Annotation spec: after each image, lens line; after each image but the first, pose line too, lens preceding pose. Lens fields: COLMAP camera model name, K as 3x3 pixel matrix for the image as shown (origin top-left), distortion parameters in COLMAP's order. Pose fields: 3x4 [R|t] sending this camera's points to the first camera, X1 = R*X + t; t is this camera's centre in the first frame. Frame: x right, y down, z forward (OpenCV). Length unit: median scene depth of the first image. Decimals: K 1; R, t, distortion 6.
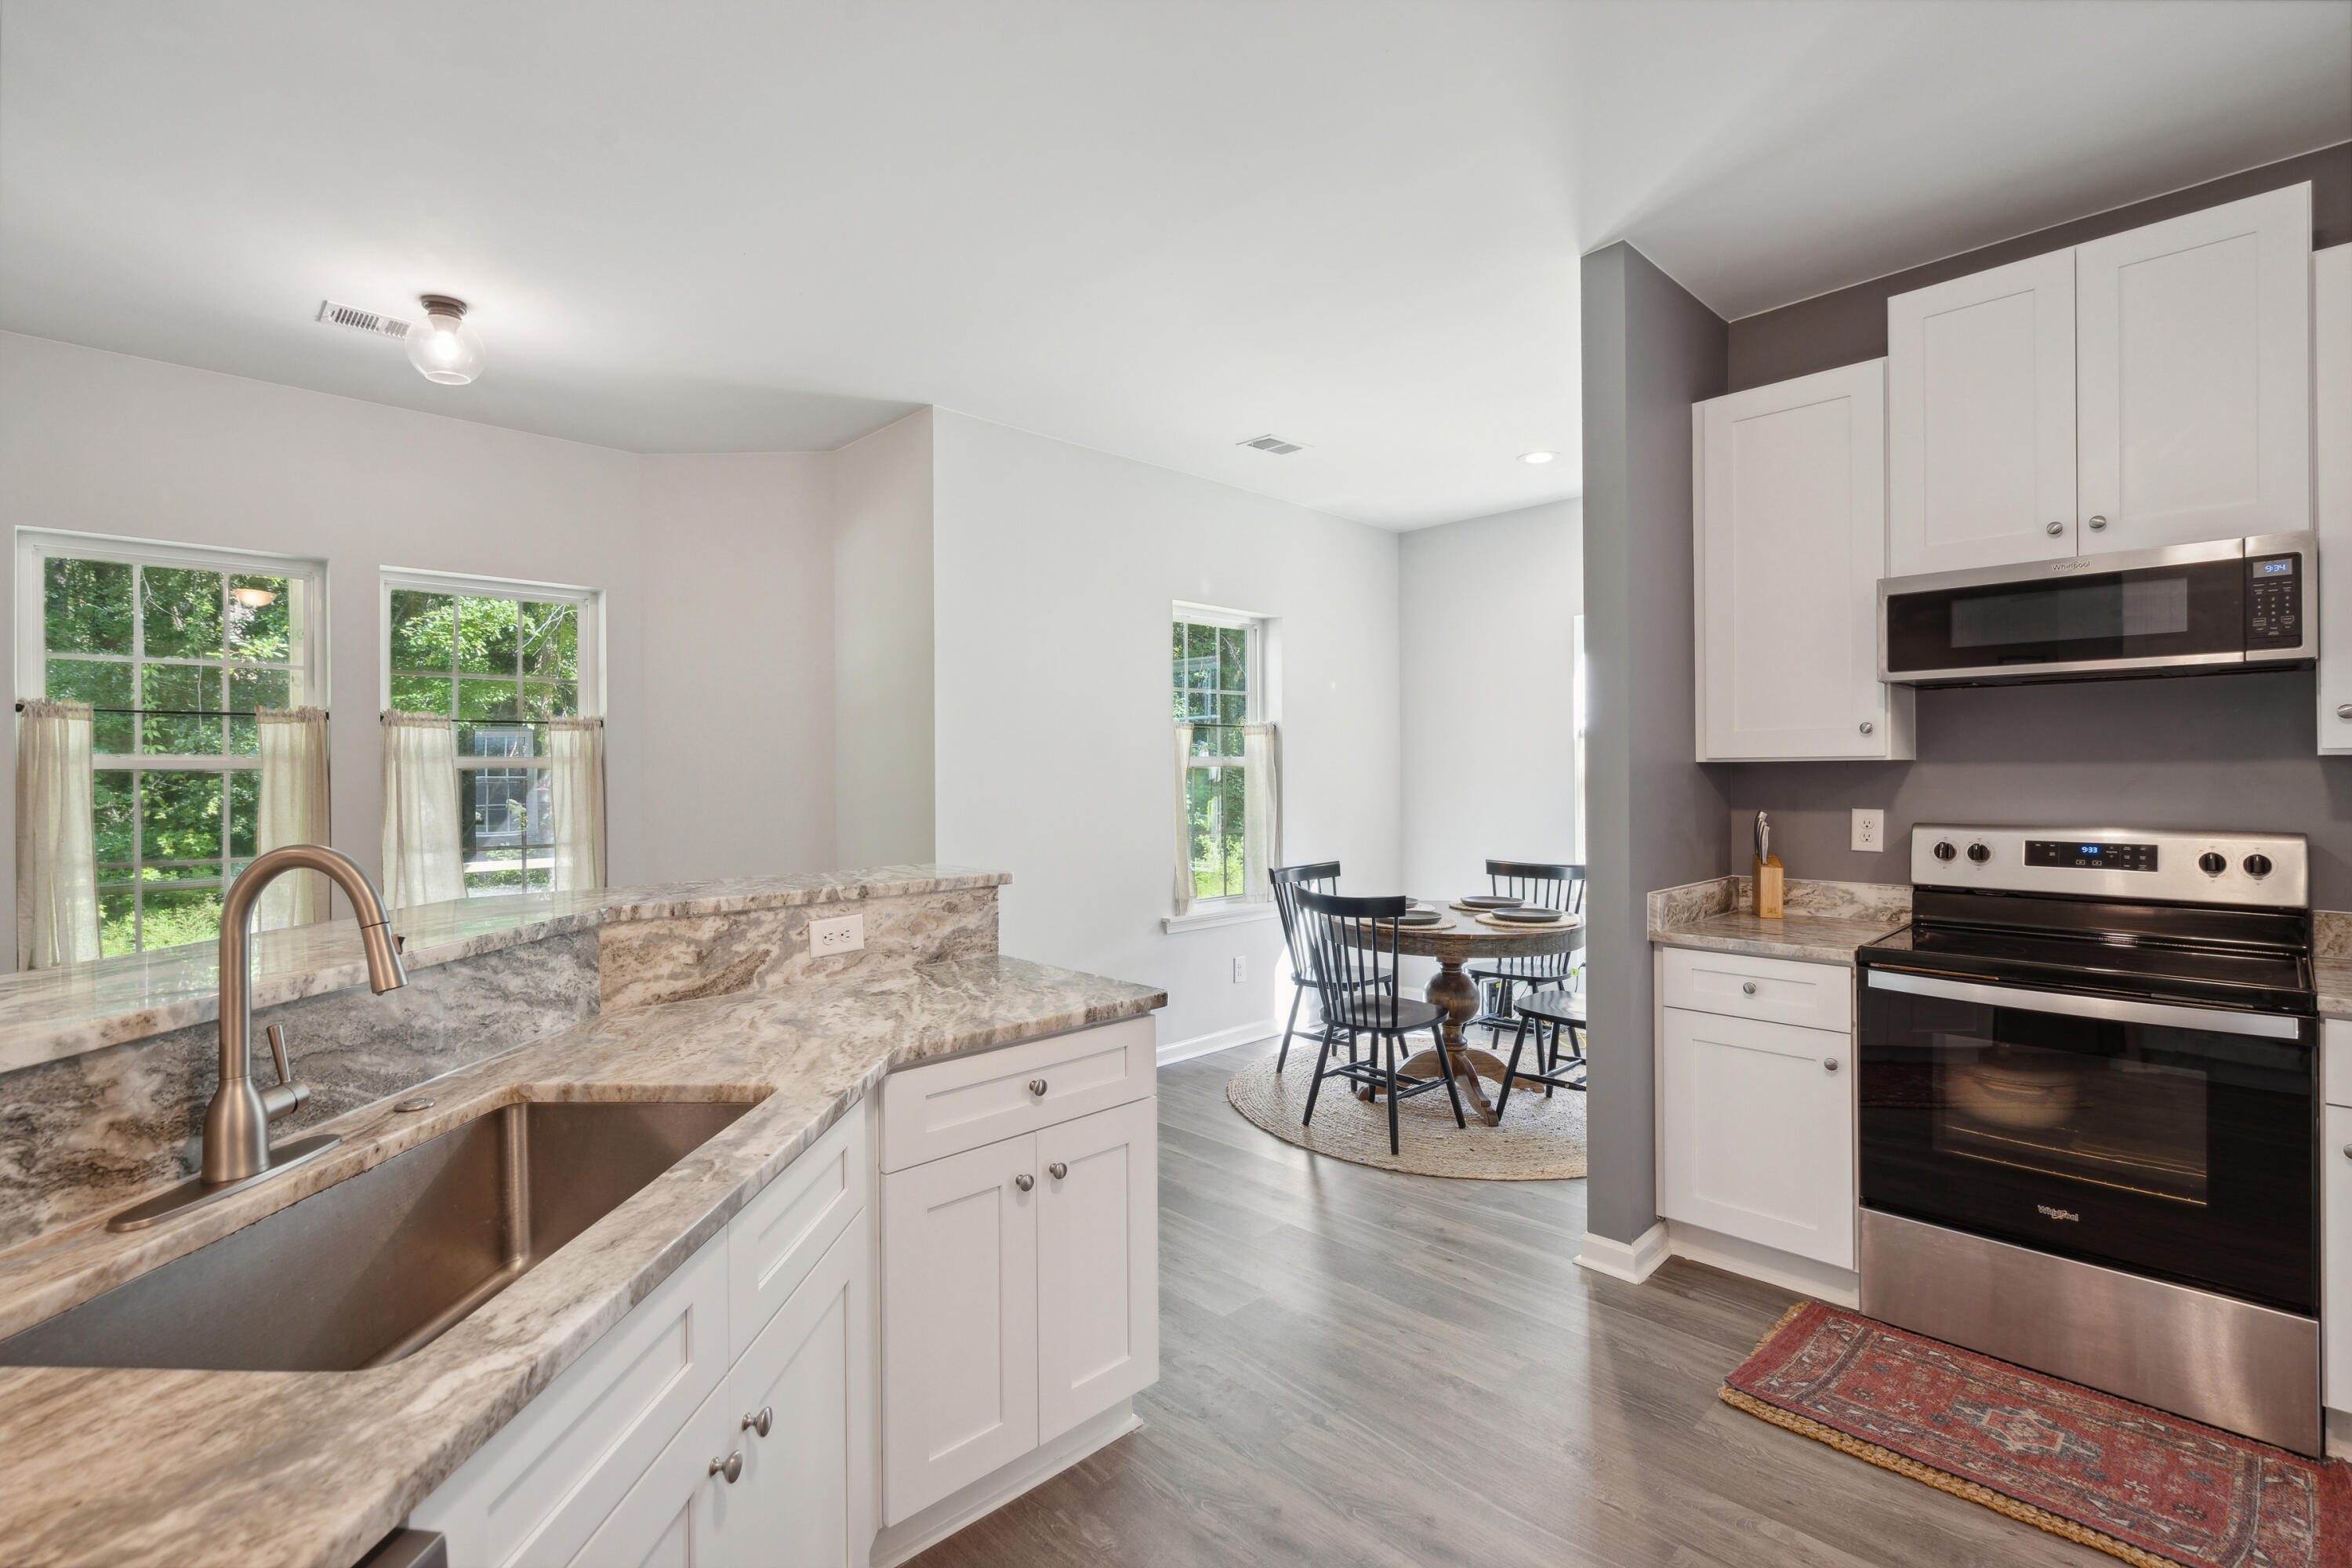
lens RADIAL K [[1085.0, 0, 1166.5], [0, 1085.0, 777.5], [0, 0, 1]] dist [0.010638, 0.000385]
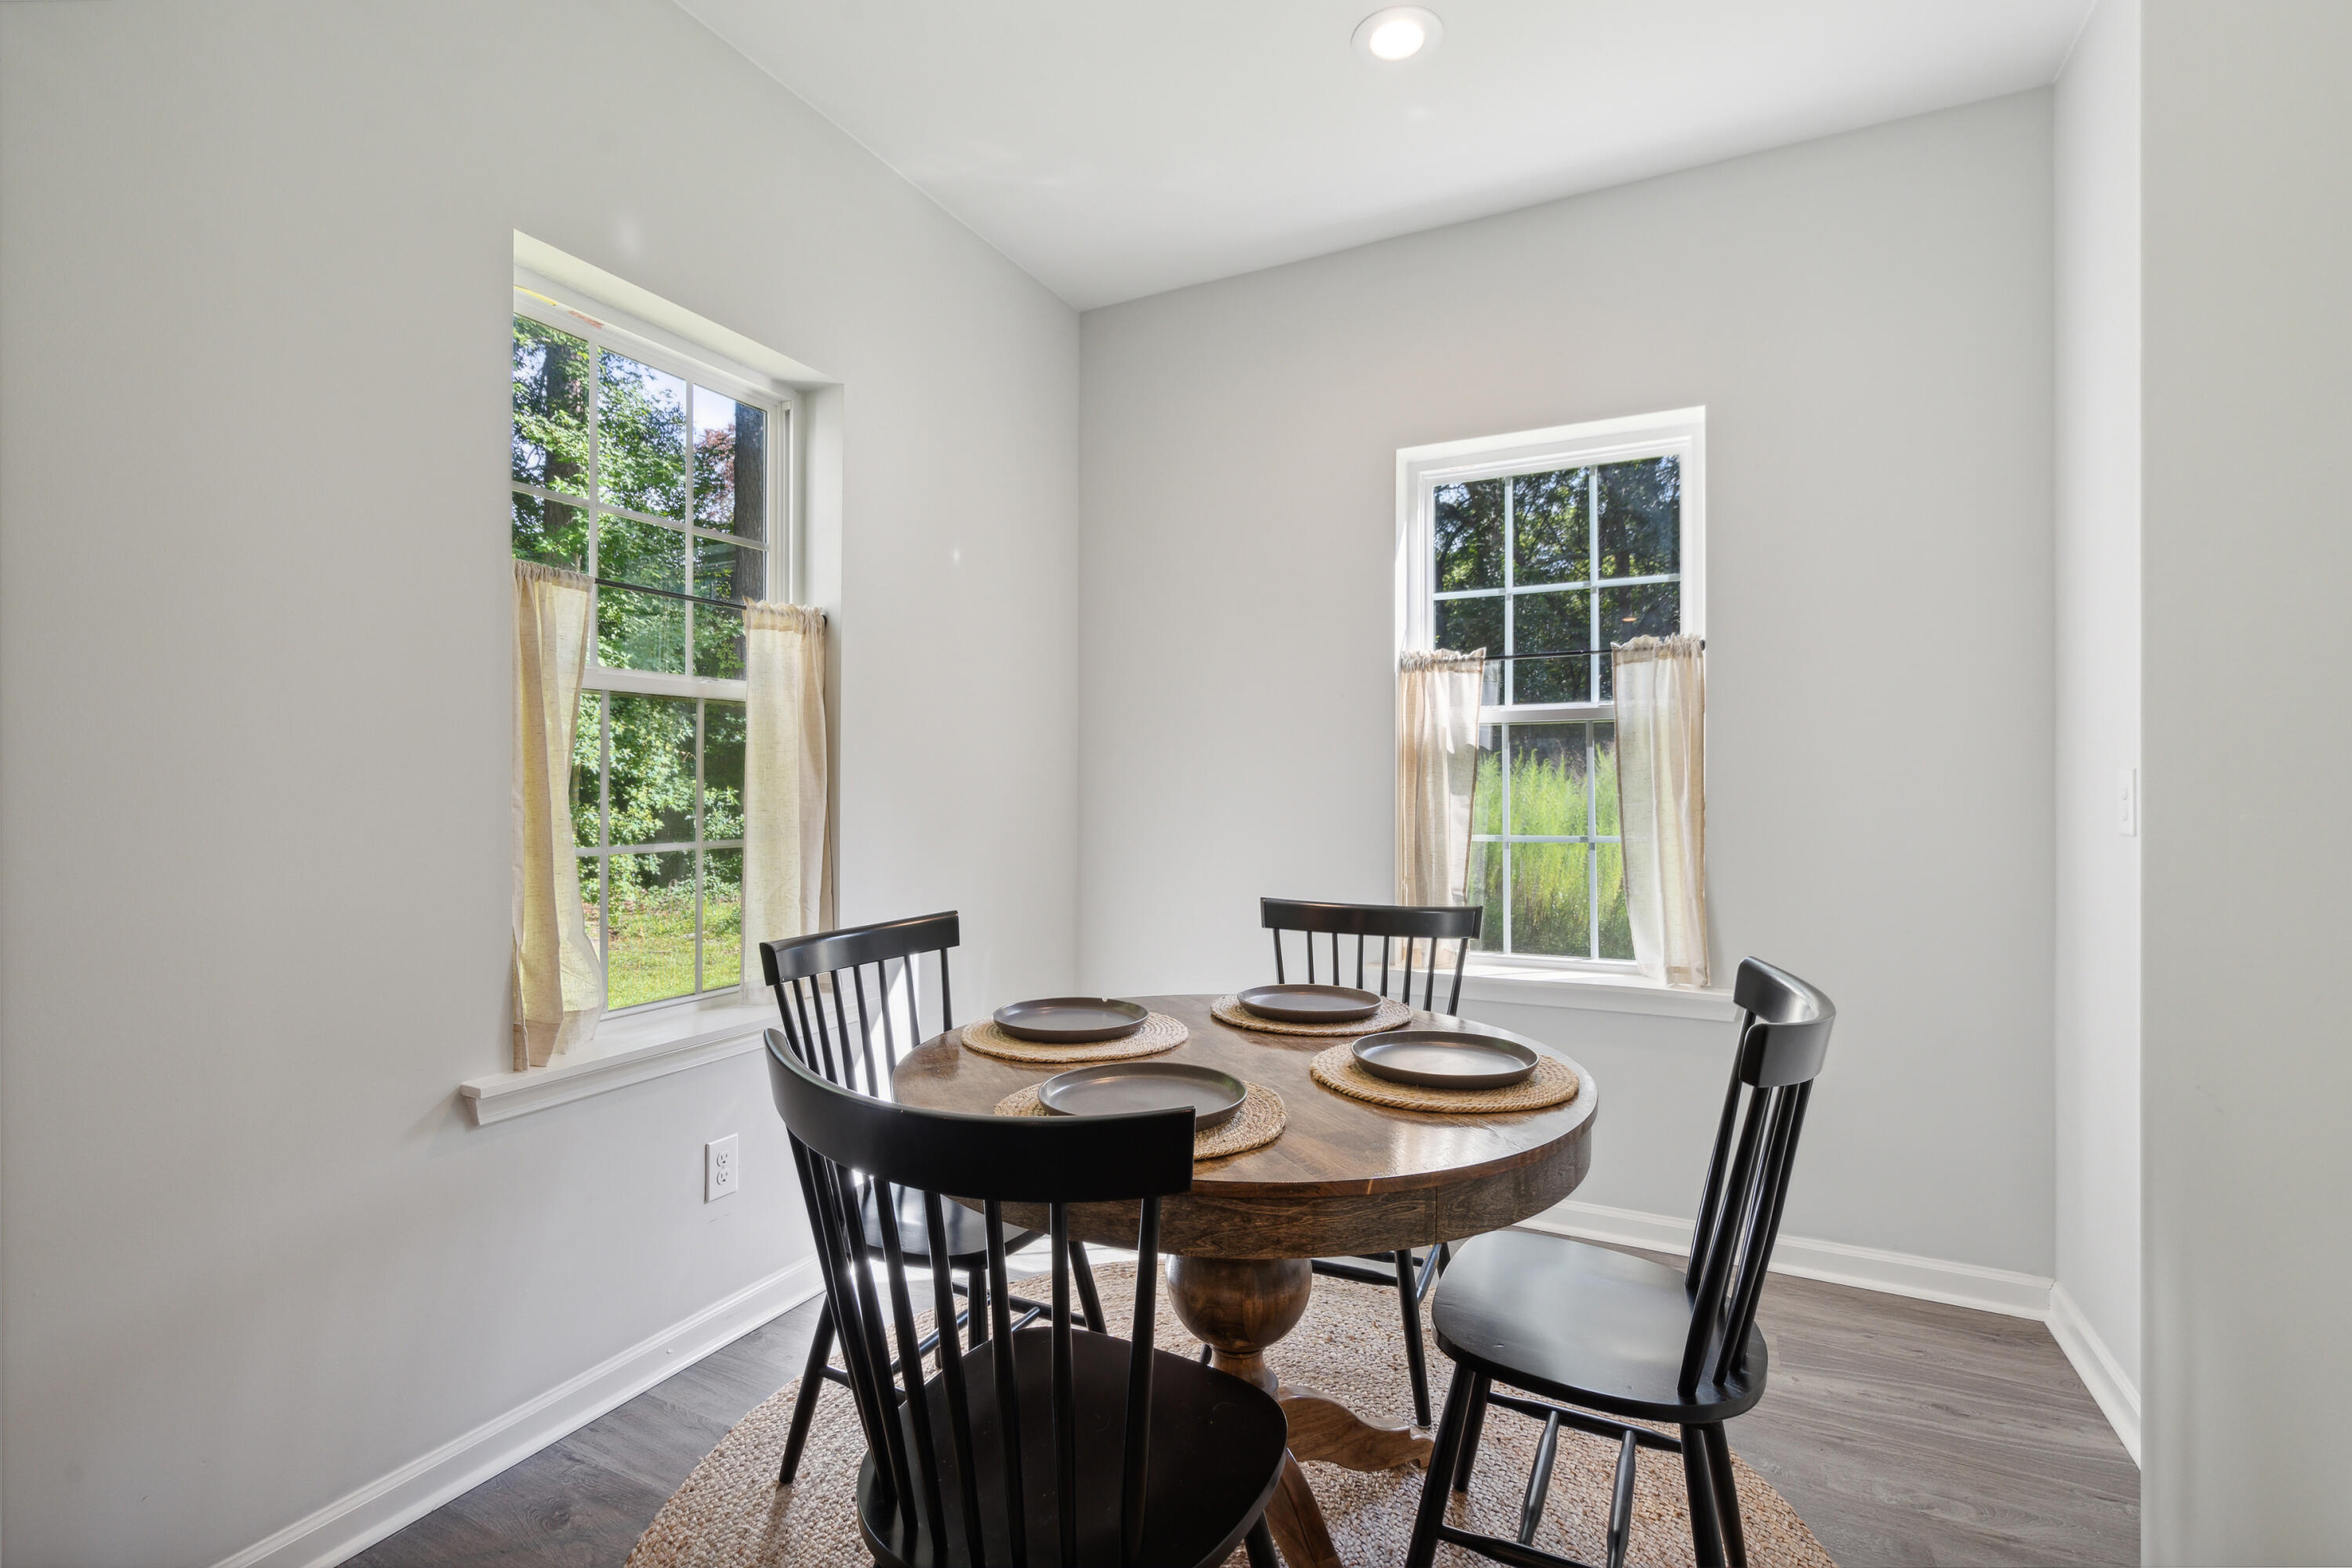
lens RADIAL K [[1085.0, 0, 1171.6], [0, 1085.0, 787.0], [0, 0, 1]] dist [0.010638, 0.000385]
pose [[0.948896, 0.004359, 0.315558, 0.102032], [-0.002540, 0.999978, -0.006177, 0.029374], [-0.315578, 0.005060, 0.948886, 0.551899]]
